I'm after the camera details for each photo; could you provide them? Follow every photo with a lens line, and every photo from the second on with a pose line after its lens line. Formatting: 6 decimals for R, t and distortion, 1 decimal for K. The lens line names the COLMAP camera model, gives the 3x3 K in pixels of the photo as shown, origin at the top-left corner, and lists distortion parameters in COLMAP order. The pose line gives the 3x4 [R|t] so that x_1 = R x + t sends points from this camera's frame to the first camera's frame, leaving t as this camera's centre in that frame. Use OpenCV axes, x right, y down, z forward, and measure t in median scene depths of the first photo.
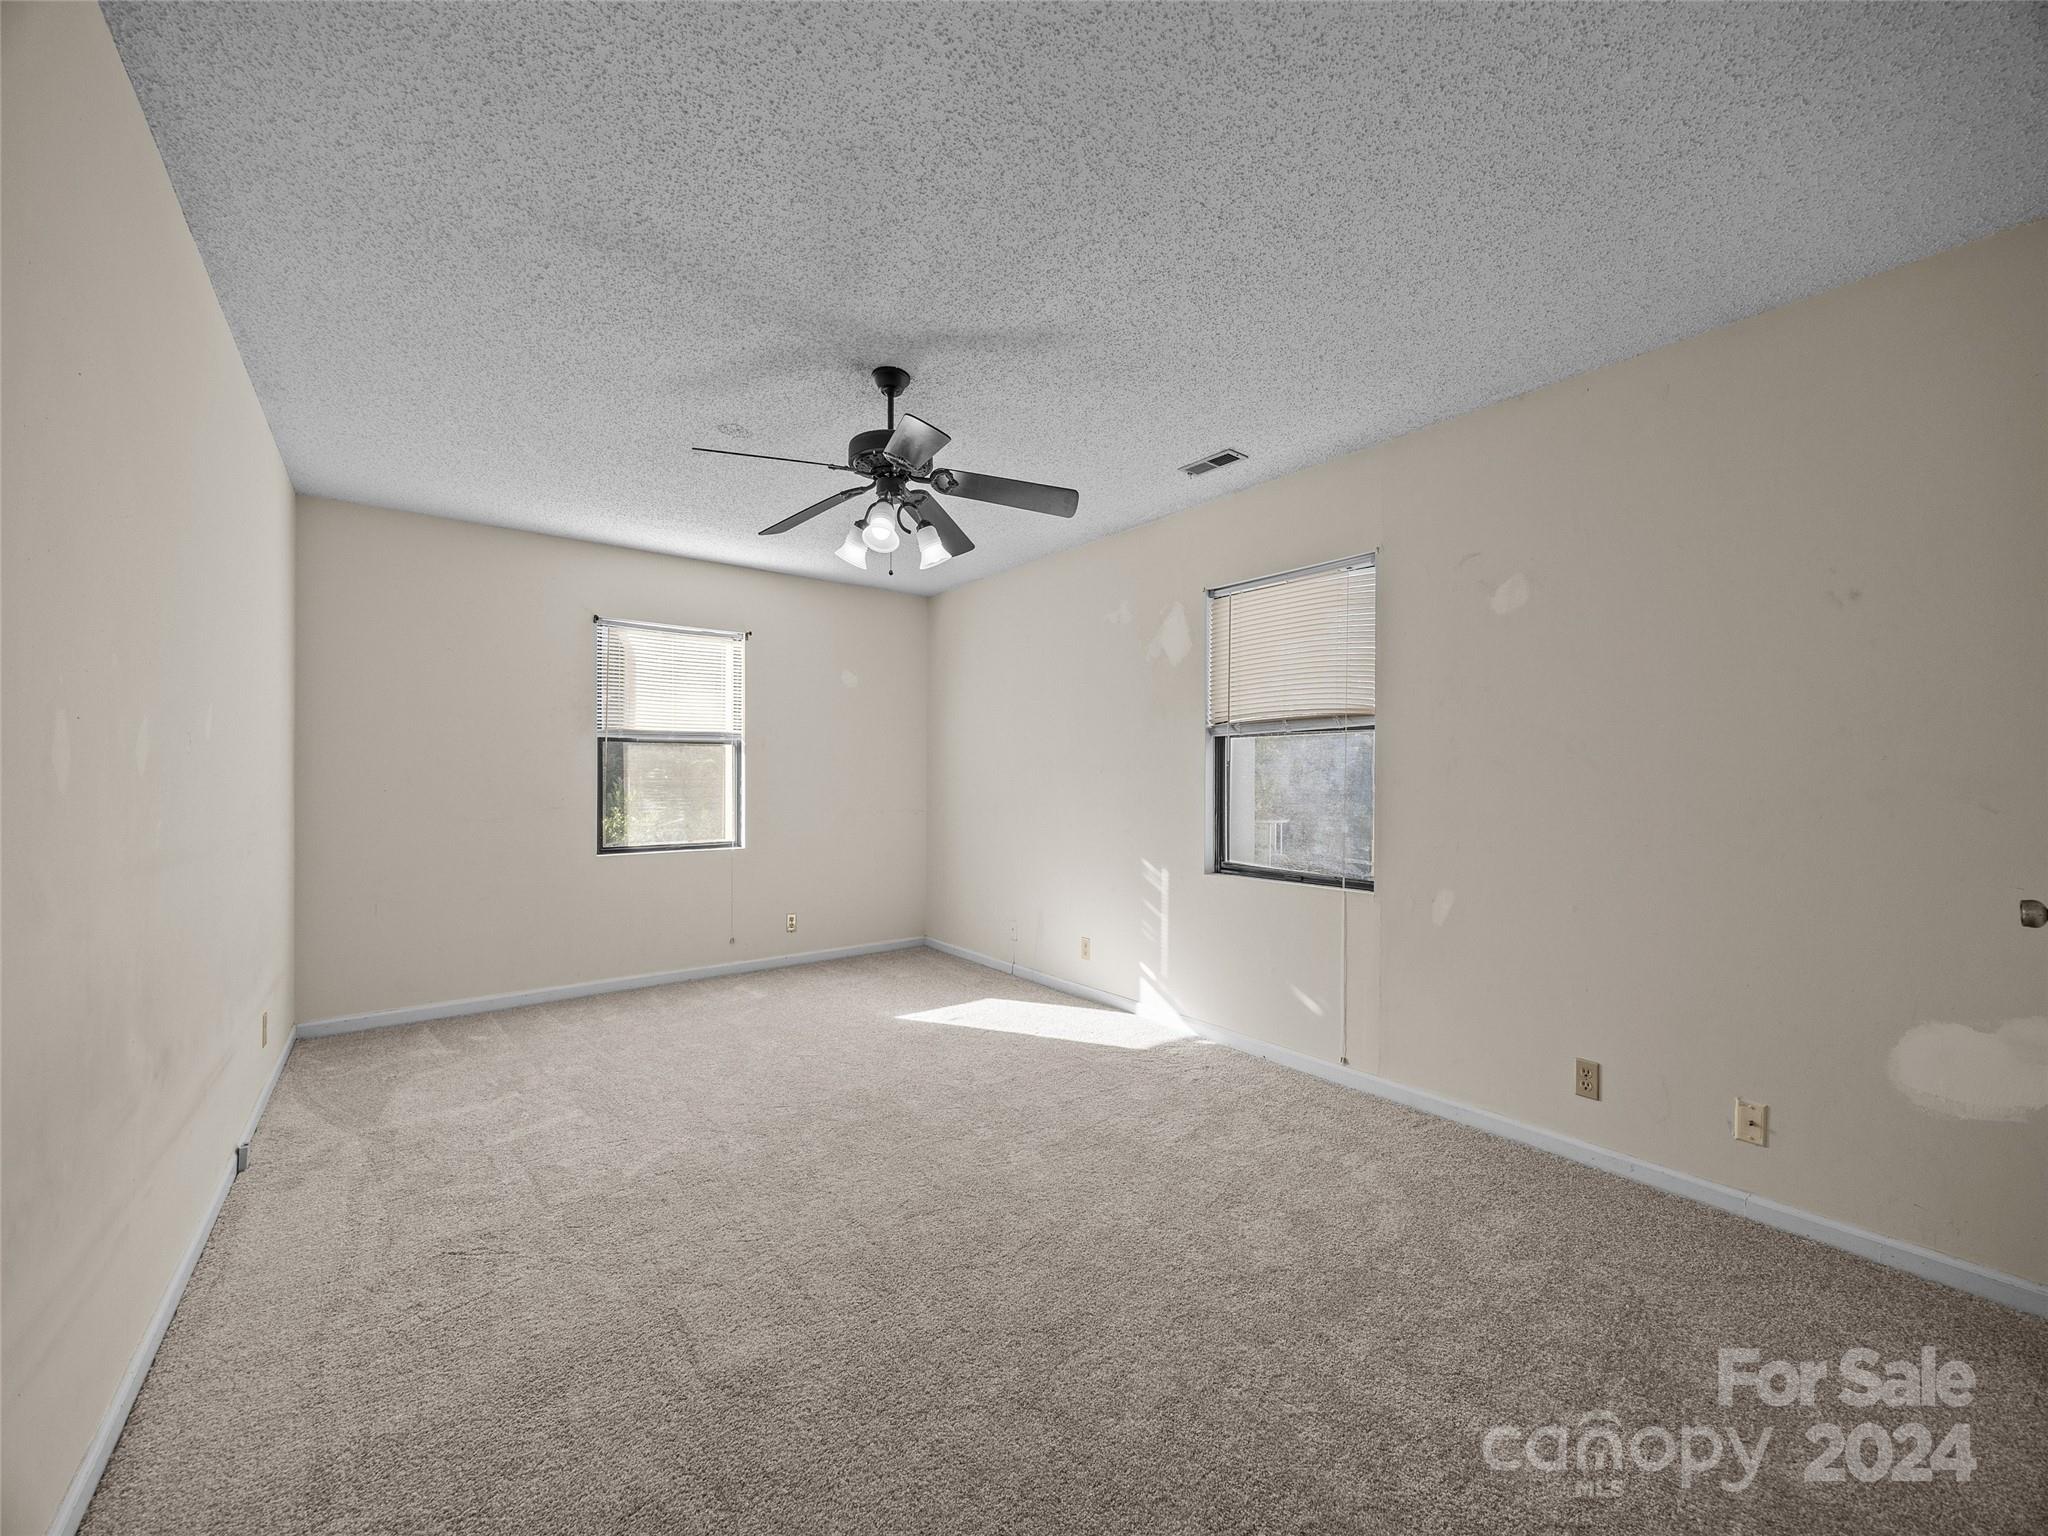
lens RADIAL K [[792.2, 0, 1026.0], [0, 792.2, 782.1], [0, 0, 1]] dist [-0.000236, 0.000413]
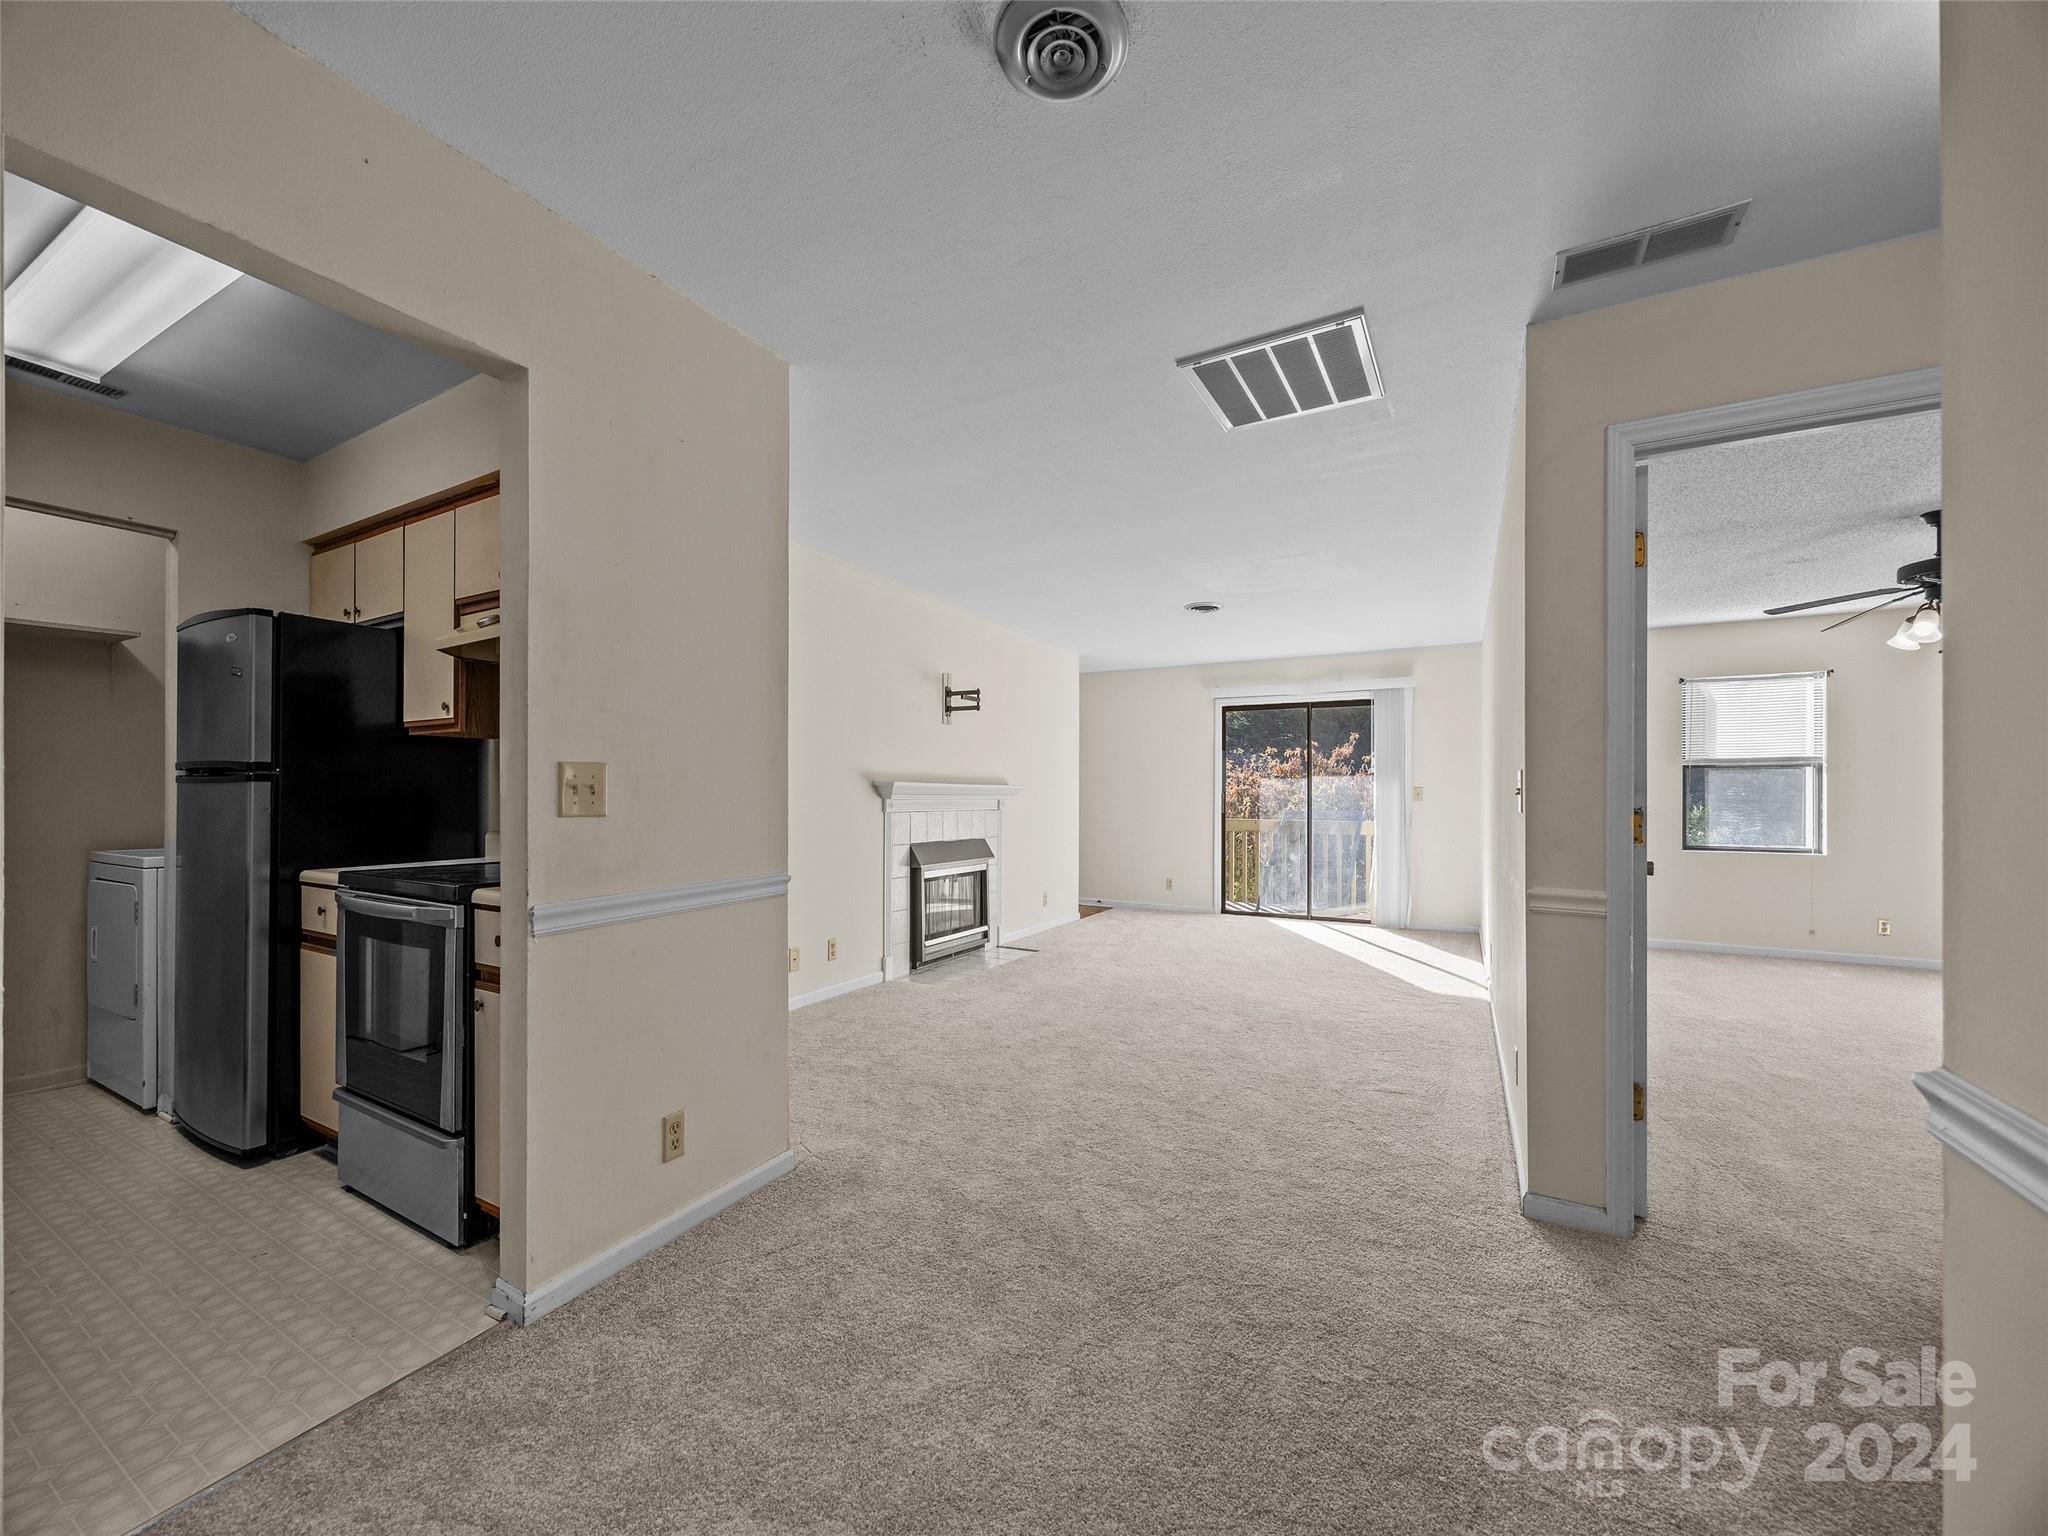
lens RADIAL K [[792.2, 0, 1018.8], [0, 792.2, 798.8], [0, 0, 1]] dist [-0.000236, 0.000413]
pose [[0.392225, 0.003471, -0.919863, 0.263976], [-0.000073, 0.999993, 0.003742, -0.003855], [0.919870, -0.001400, 0.392222, -0.578726]]
